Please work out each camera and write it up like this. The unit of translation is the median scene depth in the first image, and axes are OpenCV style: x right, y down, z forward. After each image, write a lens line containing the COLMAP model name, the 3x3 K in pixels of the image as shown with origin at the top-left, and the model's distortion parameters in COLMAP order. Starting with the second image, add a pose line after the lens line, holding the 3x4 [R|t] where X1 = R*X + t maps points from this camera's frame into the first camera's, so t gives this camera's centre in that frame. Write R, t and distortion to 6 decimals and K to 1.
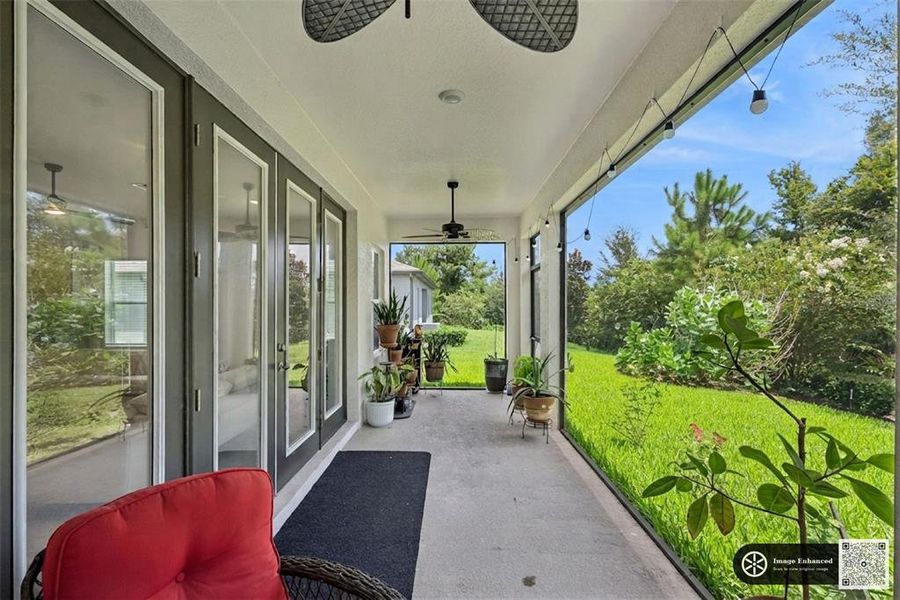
lens RADIAL K [[413.8, 0, 451.6], [0, 413.8, 303.9], [0, 0, 1]] dist [-0.002320, 0.000149]
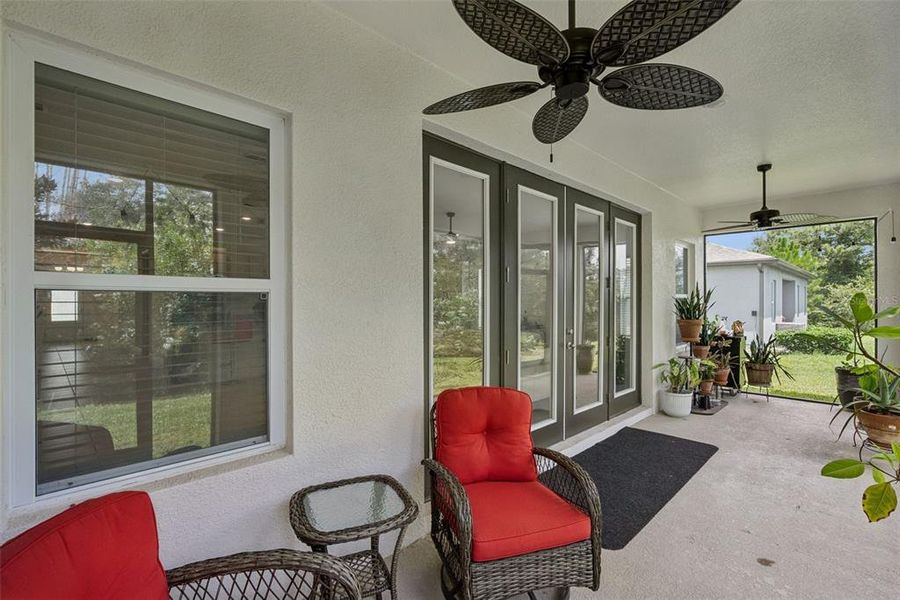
lens RADIAL K [[413.8, 0, 451.6], [0, 413.8, 303.9], [0, 0, 1]] dist [-0.002320, 0.000149]
pose [[0.711353, 0.005885, -0.702810, 0.140794], [0.001839, 0.999946, 0.010235, 0.001176], [0.702833, -0.008573, 0.711304, -0.119840]]
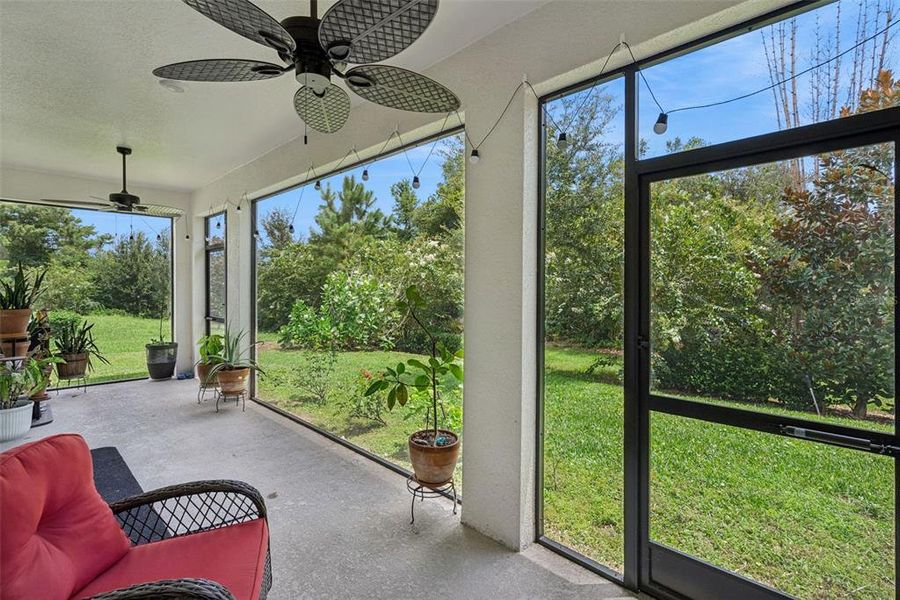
lens RADIAL K [[420.3, 0, 448.5], [0, 420.3, 290.1], [0, 0, 1]] dist [-0.000300, 0.000107]
pose [[0.693434, -0.002779, 0.720515, -0.152783], [-0.008212, 0.999897, 0.011760, -0.001724], [-0.720474, -0.014071, 0.693339, -0.128346]]
